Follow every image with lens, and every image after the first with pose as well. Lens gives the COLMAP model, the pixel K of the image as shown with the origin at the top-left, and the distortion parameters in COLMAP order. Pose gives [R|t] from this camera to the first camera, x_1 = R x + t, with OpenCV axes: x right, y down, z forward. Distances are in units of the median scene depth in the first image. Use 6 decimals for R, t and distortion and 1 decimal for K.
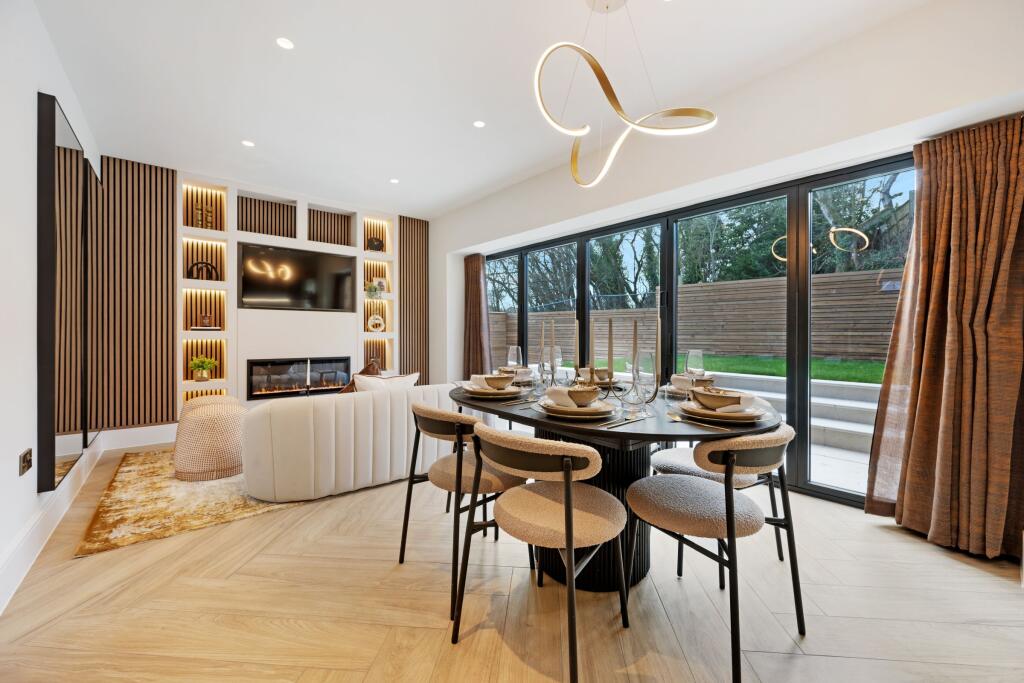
lens RADIAL K [[402.3, 0, 518.6], [0, 402.3, 338.1], [0, 0, 1]] dist [0.001613, -0.000751]
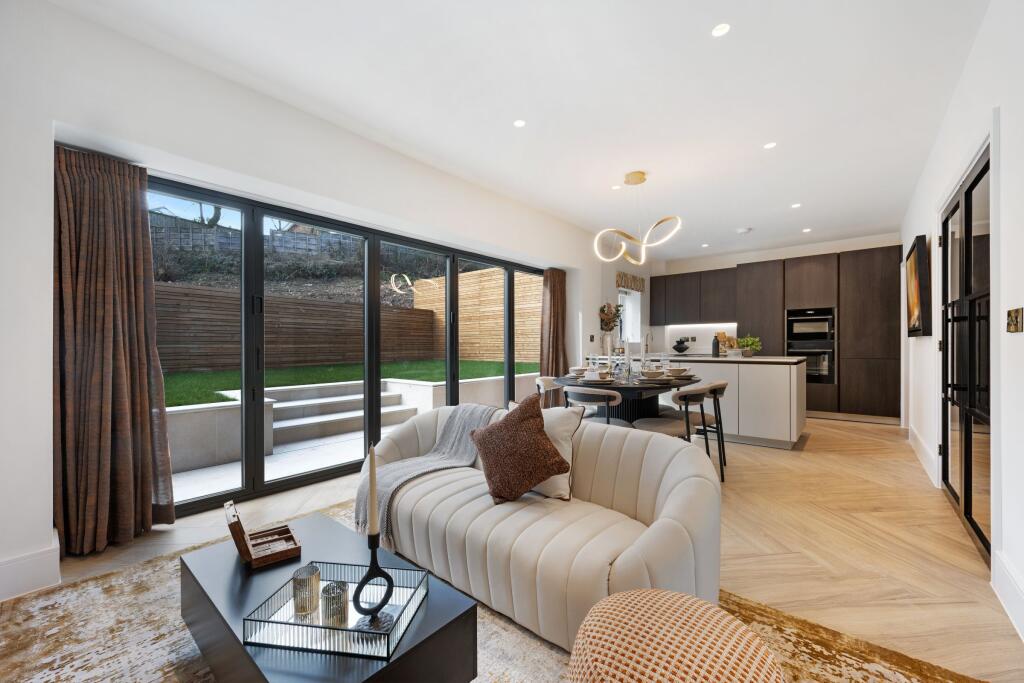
lens RADIAL K [[402.3, 0, 511.2], [0, 402.3, 348.5], [0, 0, 1]] dist [0.001613, -0.000751]
pose [[-0.160448, -0.011855, 0.986973, -1.556081], [0.016403, 0.999758, 0.014675, -0.032359], [-0.986908, 0.018544, -0.160215, 1.792880]]
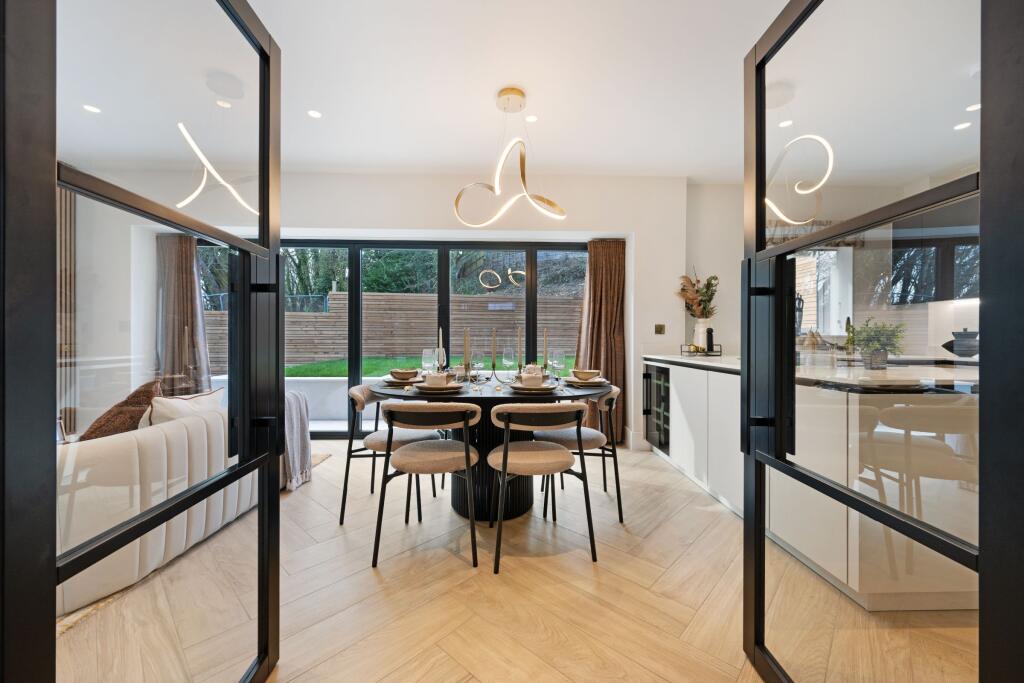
lens RADIAL K [[402.3, 0, 514.2], [0, 402.3, 339.3], [0, 0, 1]] dist [0.001613, -0.000751]
pose [[0.621229, -0.002472, 0.783625, -0.817914], [0.009705, 0.999943, -0.004540, -0.002338], [-0.783569, 0.010426, 0.621218, 0.092107]]
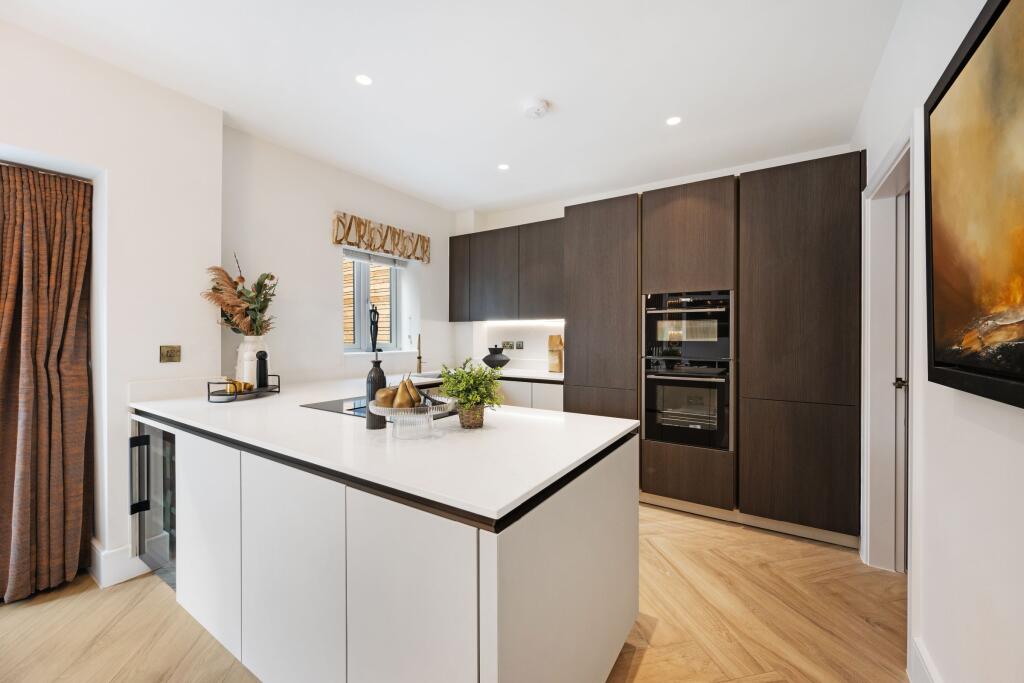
lens RADIAL K [[402.3, 0, 510.8], [0, 402.3, 337.6], [0, 0, 1]] dist [0.001613, -0.000751]
pose [[-0.286353, -0.009515, 0.958077, -0.190957], [0.008358, 0.999888, 0.012428, -0.106471], [-0.958088, 0.011566, -0.286241, 0.161642]]
